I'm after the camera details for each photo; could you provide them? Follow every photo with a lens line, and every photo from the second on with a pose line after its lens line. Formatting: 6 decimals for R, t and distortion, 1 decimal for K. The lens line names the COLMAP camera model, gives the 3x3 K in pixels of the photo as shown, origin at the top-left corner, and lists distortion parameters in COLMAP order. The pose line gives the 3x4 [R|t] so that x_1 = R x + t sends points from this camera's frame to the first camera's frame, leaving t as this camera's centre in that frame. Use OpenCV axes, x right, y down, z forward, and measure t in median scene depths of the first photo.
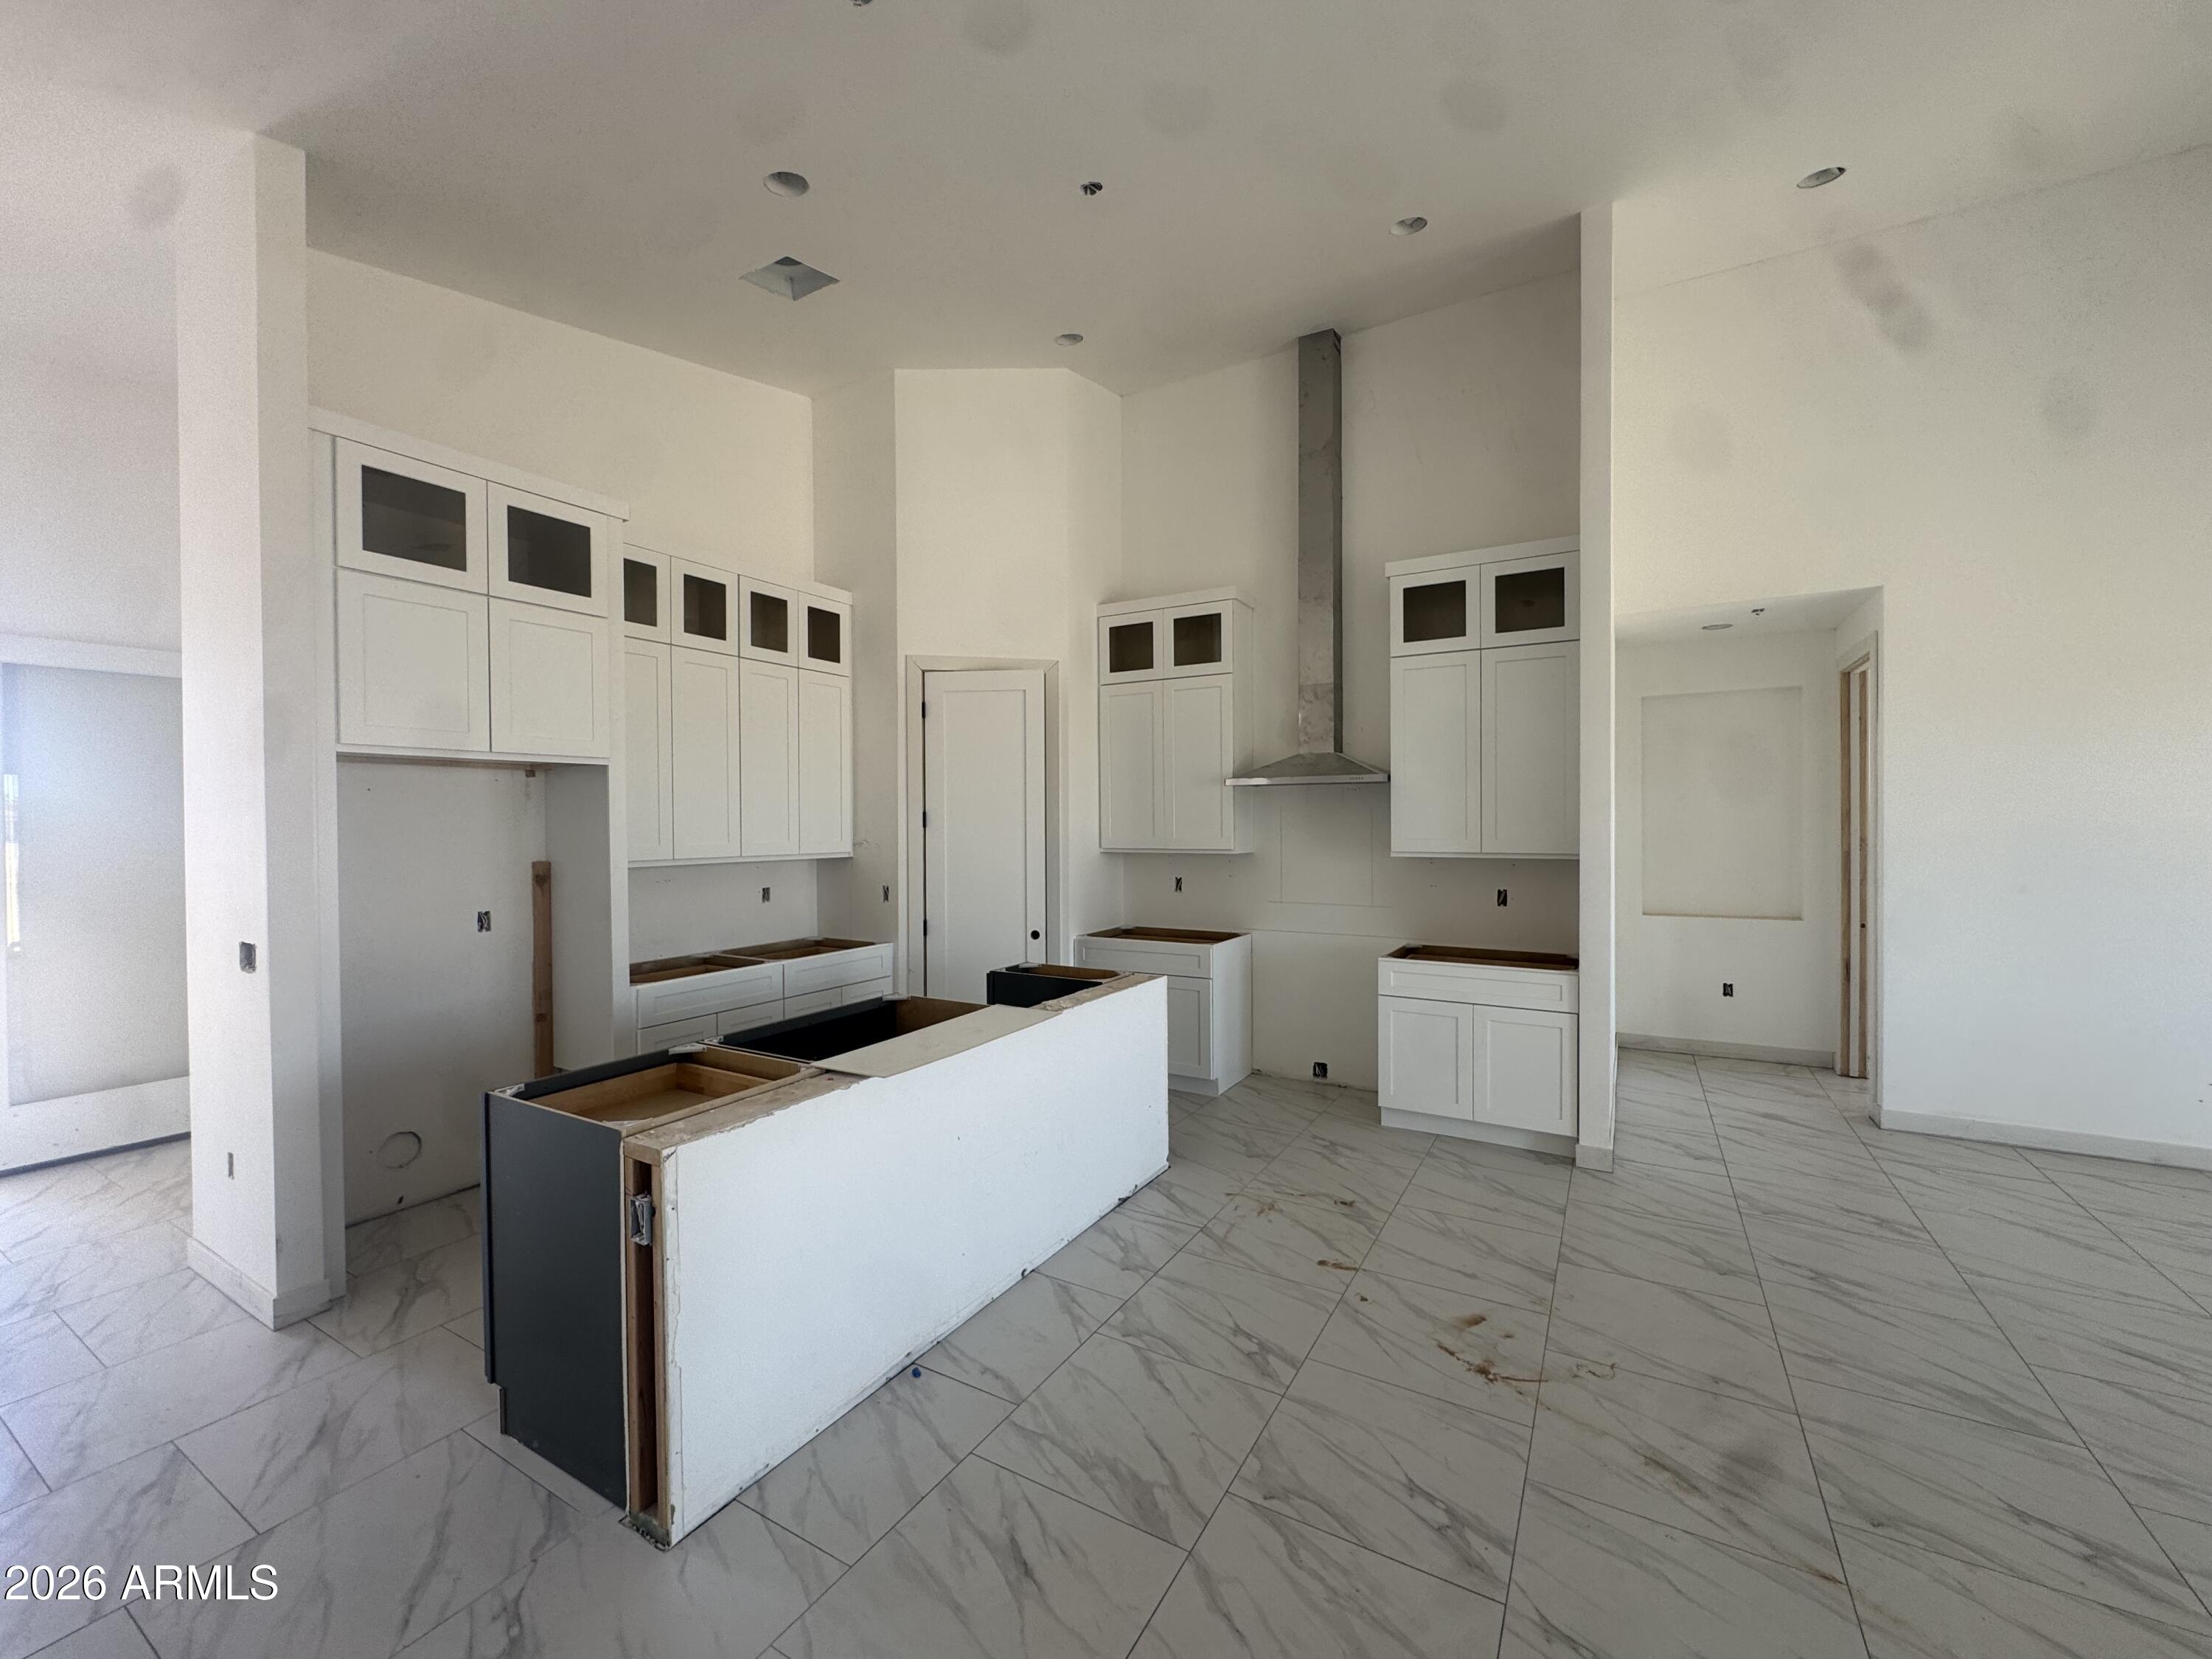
lens RADIAL K [[887.7, 0, 1103.9], [0, 887.7, 827.6], [0, 0, 1]] dist [-0.002910, 0.000314]
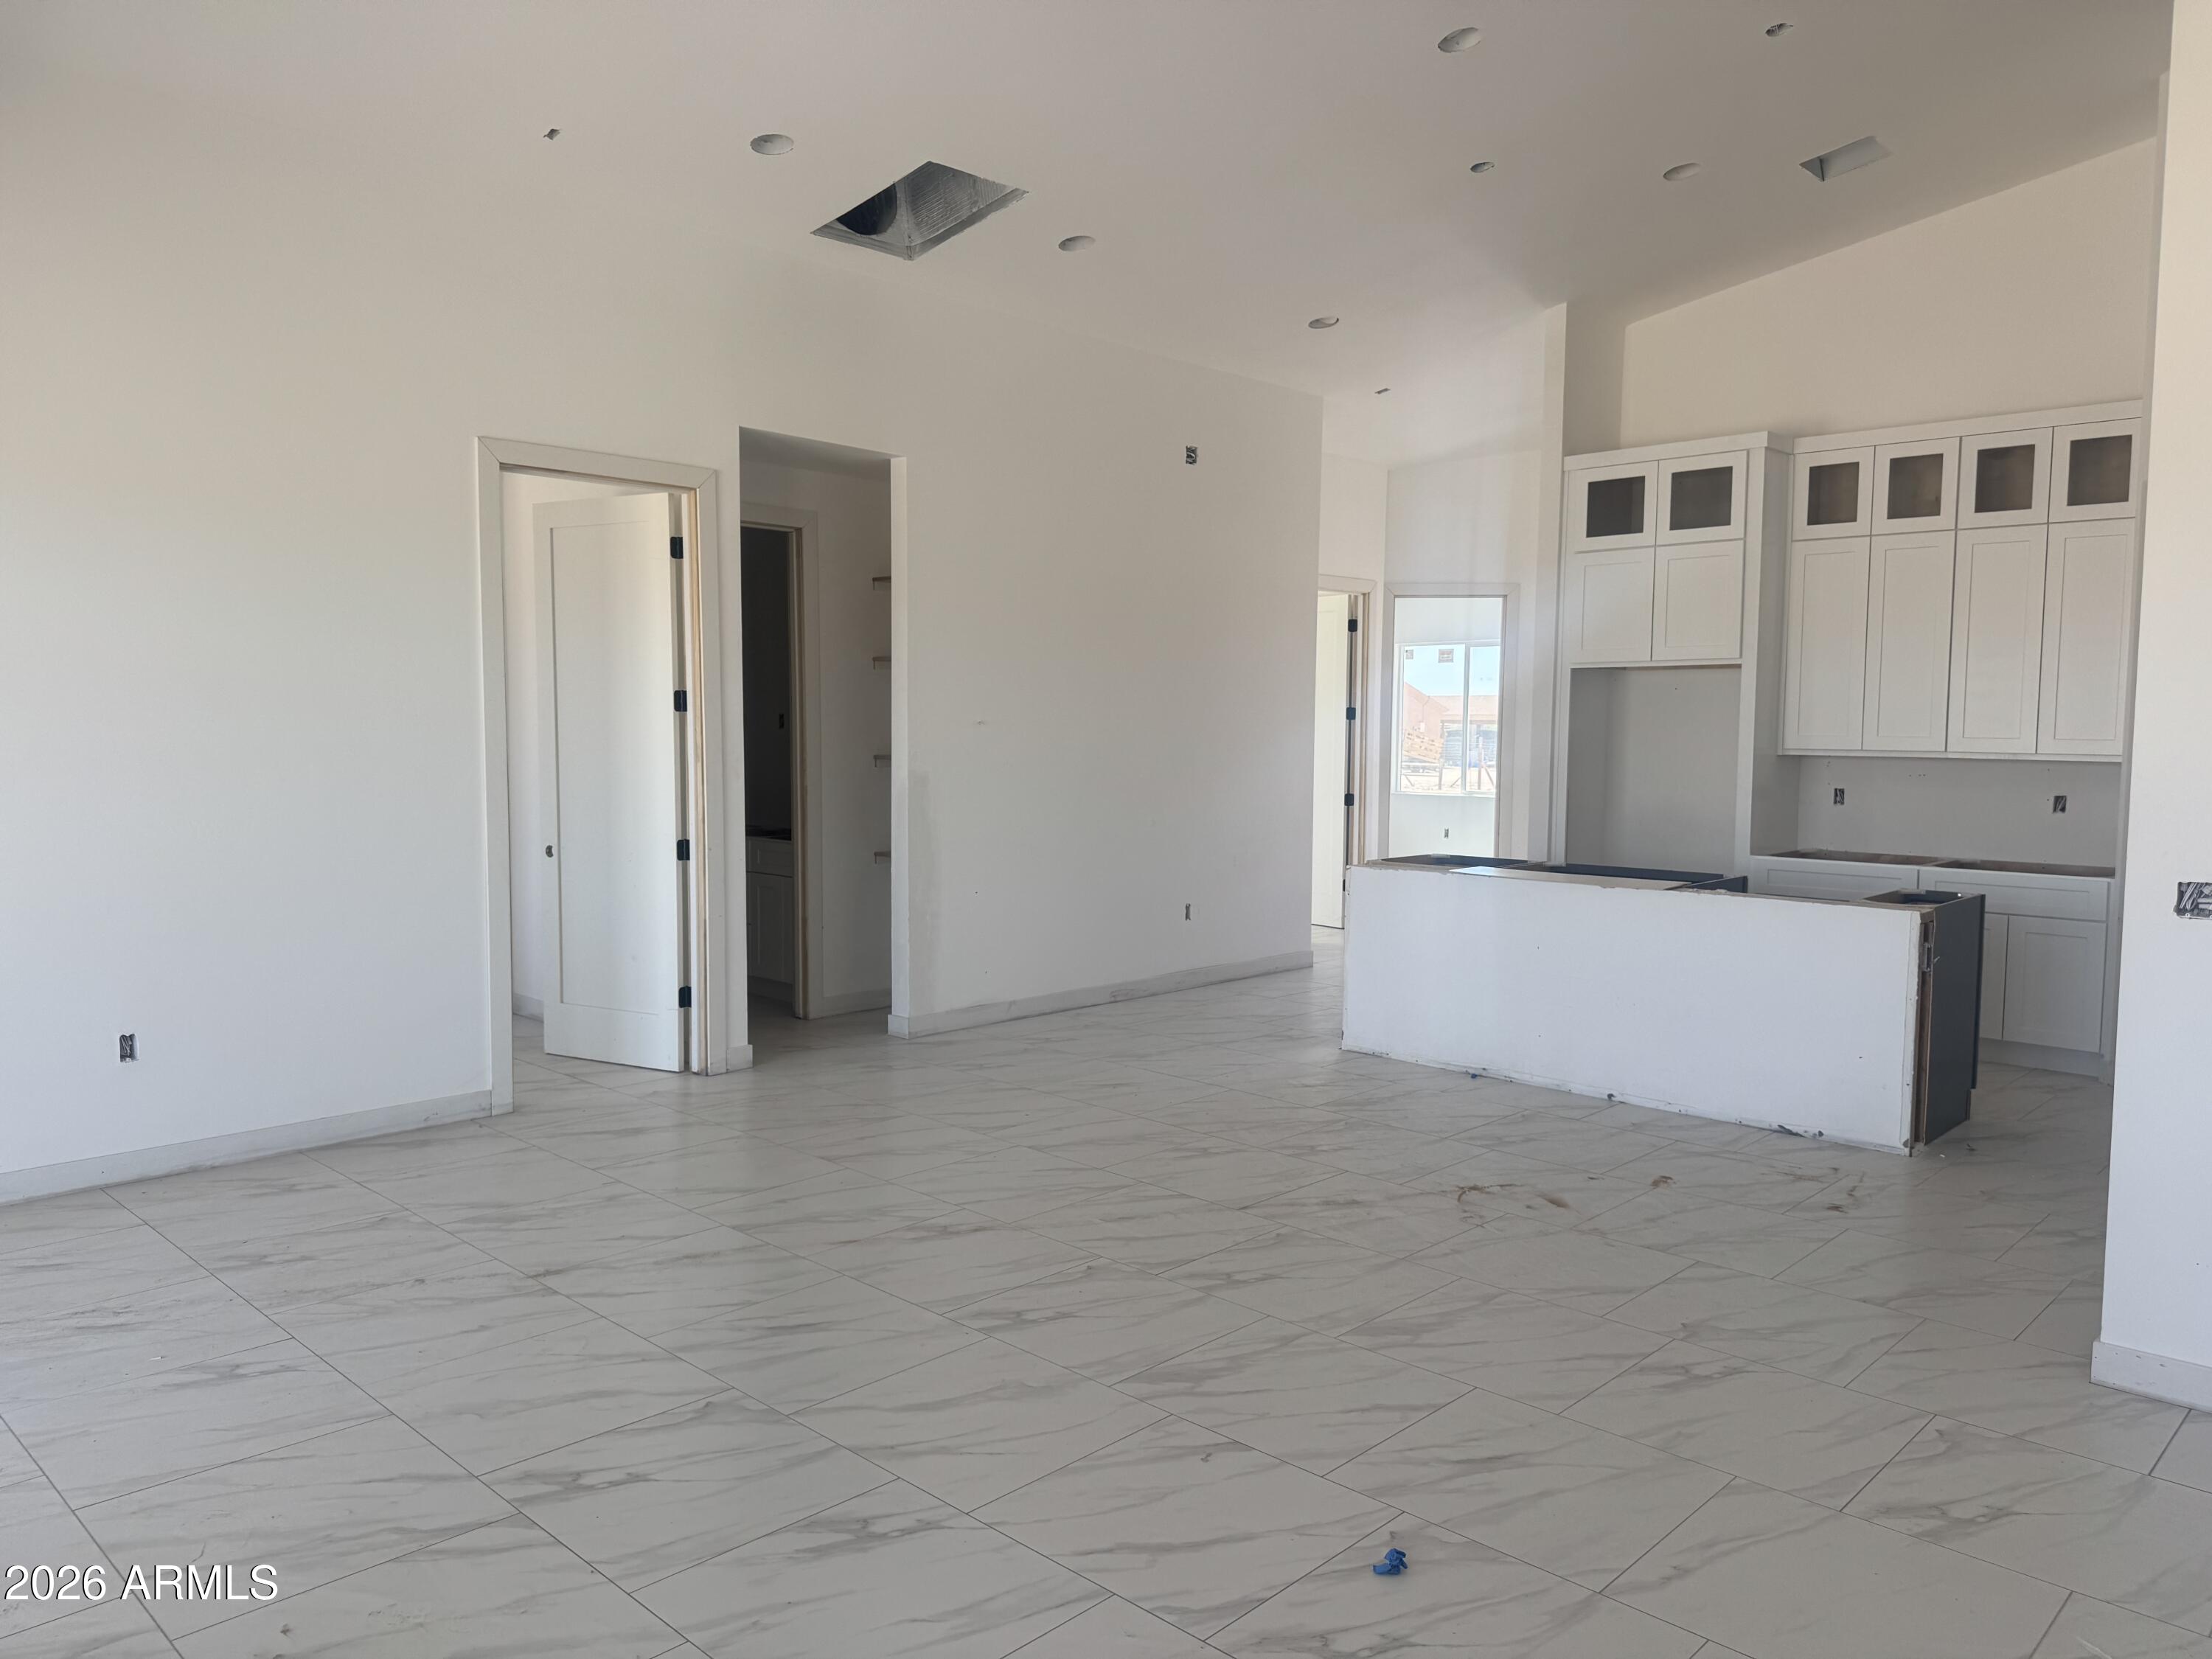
lens RADIAL K [[1548.4, 0, 1114.7], [0, 1548.4, 828.3], [0, 0, 1]] dist [0.137824, -0.240646]
pose [[-0.231181, 0.072762, -0.970186, 1.581783], [-0.013860, 0.996852, 0.078064, -0.004227], [0.972812, 0.031494, -0.229444, 0.636010]]
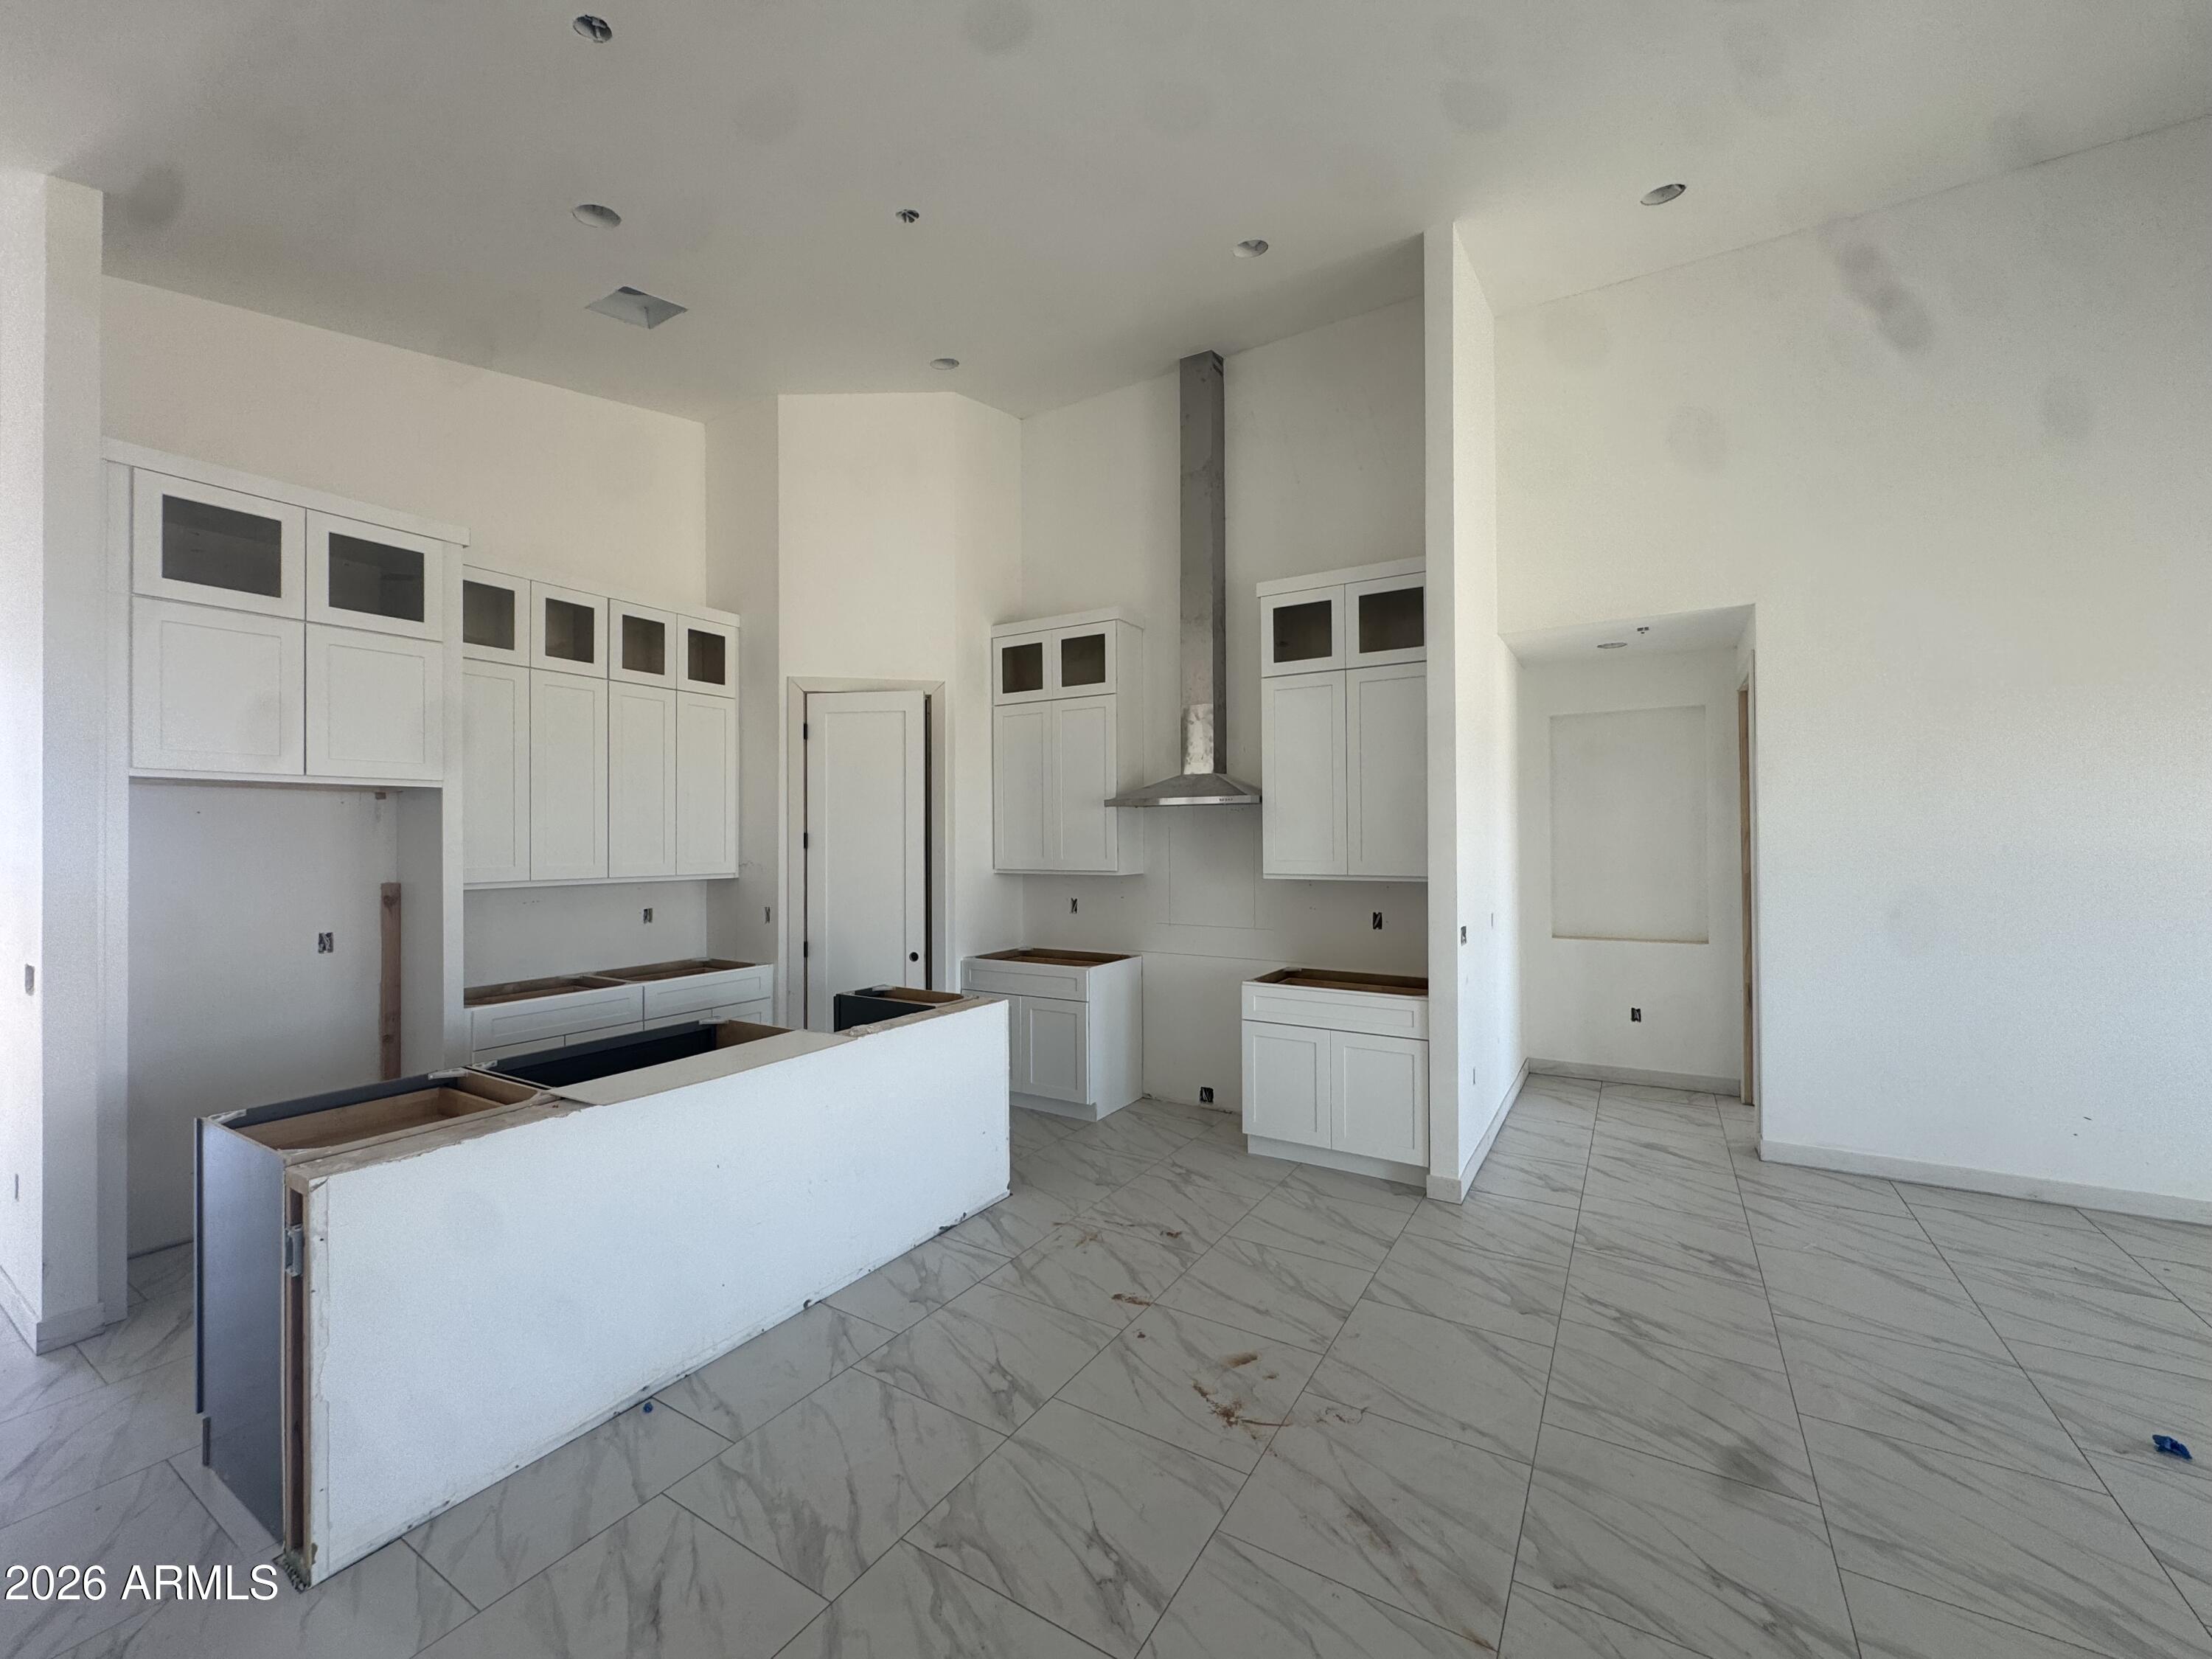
lens RADIAL K [[887.7, 0, 1103.9], [0, 887.7, 827.6], [0, 0, 1]] dist [-0.002910, 0.000314]
pose [[0.999810, 0.000027, -0.019517, 0.198872], [-0.000413, 0.999804, -0.019773, -0.005541], [0.019513, 0.019778, 0.999614, 0.009577]]
